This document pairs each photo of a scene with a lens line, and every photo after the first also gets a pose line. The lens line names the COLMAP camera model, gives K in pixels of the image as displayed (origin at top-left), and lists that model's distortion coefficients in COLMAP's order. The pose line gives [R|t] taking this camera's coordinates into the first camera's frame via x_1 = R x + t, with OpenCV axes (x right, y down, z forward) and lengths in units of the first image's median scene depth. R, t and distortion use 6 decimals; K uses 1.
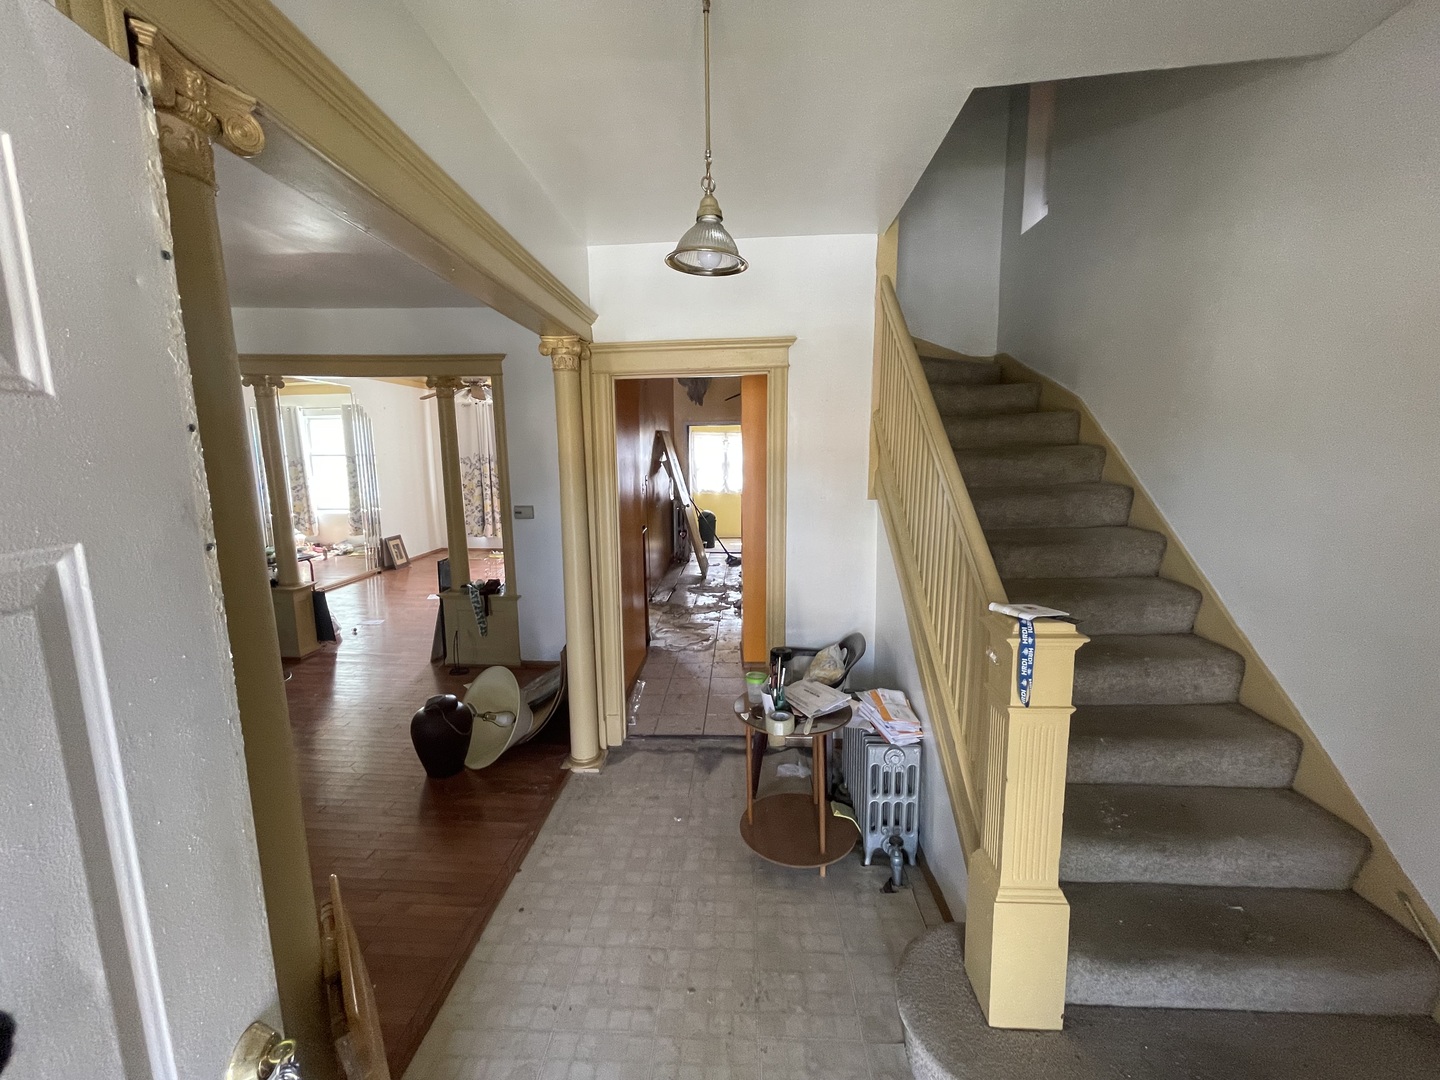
lens RADIAL K [[583.7, 0, 720.0], [0, 583.7, 540.0], [0, 0, 1]] dist [-0.000336, -0.000446]
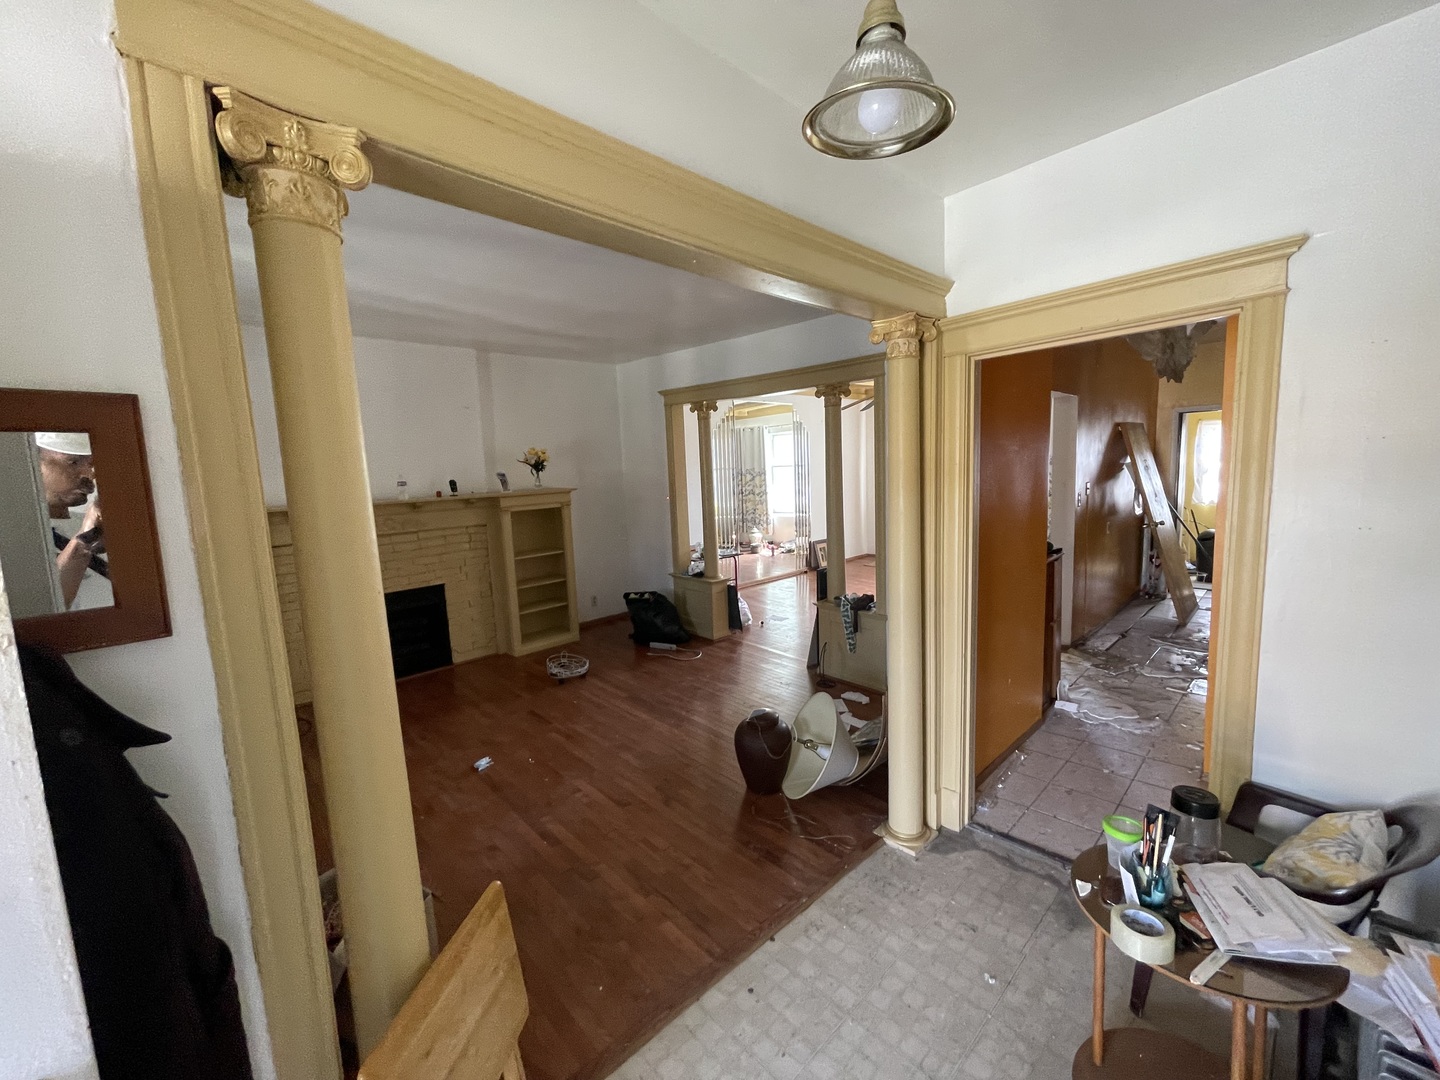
lens RADIAL K [[583.7, 0, 720.0], [0, 583.7, 540.0], [0, 0, 1]] dist [-0.000336, -0.000446]
pose [[0.719010, 0.063297, -0.692112, 0.088560], [-0.069940, 0.997379, 0.018557, -0.021694], [0.691472, 0.035064, 0.721552, 0.156390]]
